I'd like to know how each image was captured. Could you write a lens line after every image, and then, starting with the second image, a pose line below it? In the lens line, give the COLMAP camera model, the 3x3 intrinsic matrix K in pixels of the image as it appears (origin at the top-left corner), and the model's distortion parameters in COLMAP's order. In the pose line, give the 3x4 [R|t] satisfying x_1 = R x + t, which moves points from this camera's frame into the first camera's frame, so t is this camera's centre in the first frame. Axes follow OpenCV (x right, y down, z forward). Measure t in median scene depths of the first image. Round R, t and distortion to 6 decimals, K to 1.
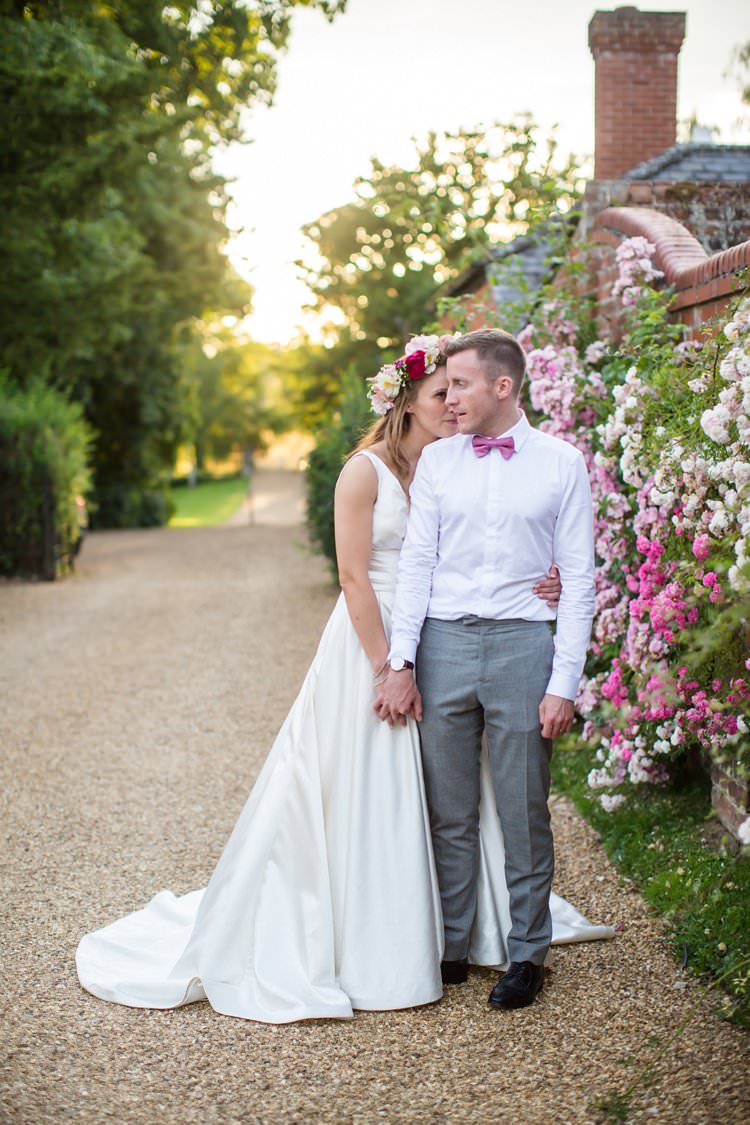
lens RADIAL K [[1697.0, 0, 375.0], [0, 1697.0, 562.5], [0, 0, 1]] dist [-0.244801, 0.638575]
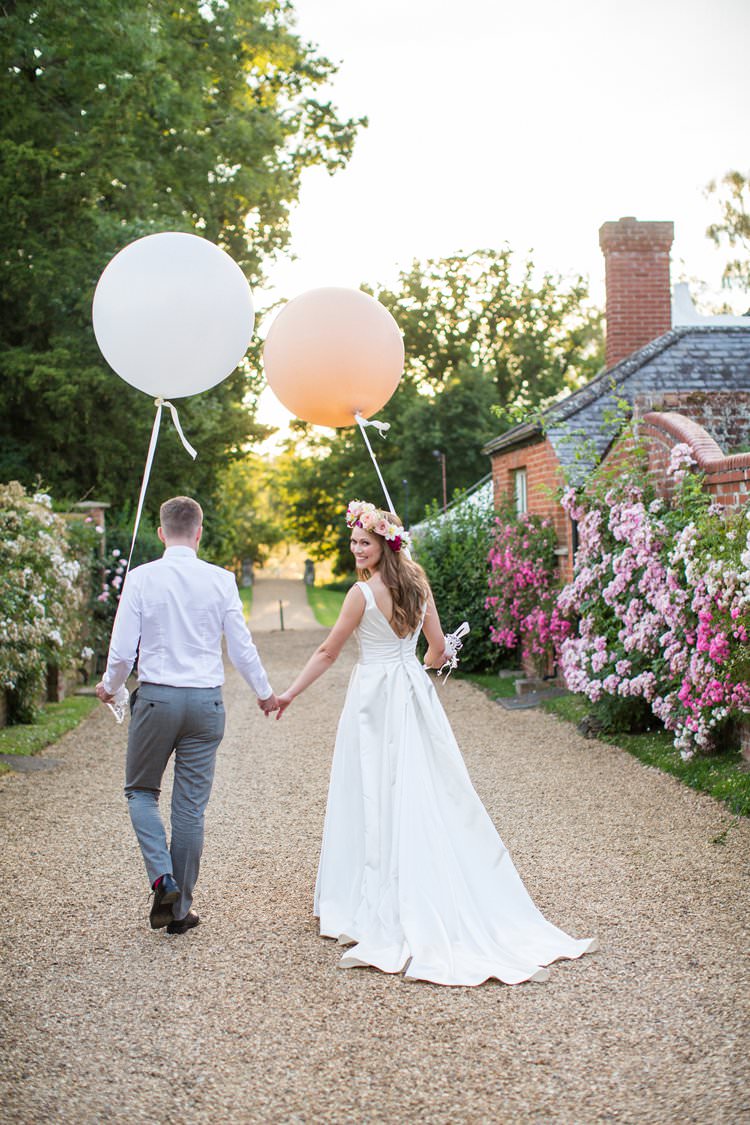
lens RADIAL K [[1697.0, 0, 375.0], [0, 1697.0, 562.5], [0, 0, 1]] dist [-0.244801, 0.638575]
pose [[0.999379, -0.030789, 0.017129, -0.156401], [0.031798, 0.997564, -0.062093, 0.023377], [-0.015175, 0.062599, 0.997923, -0.586111]]
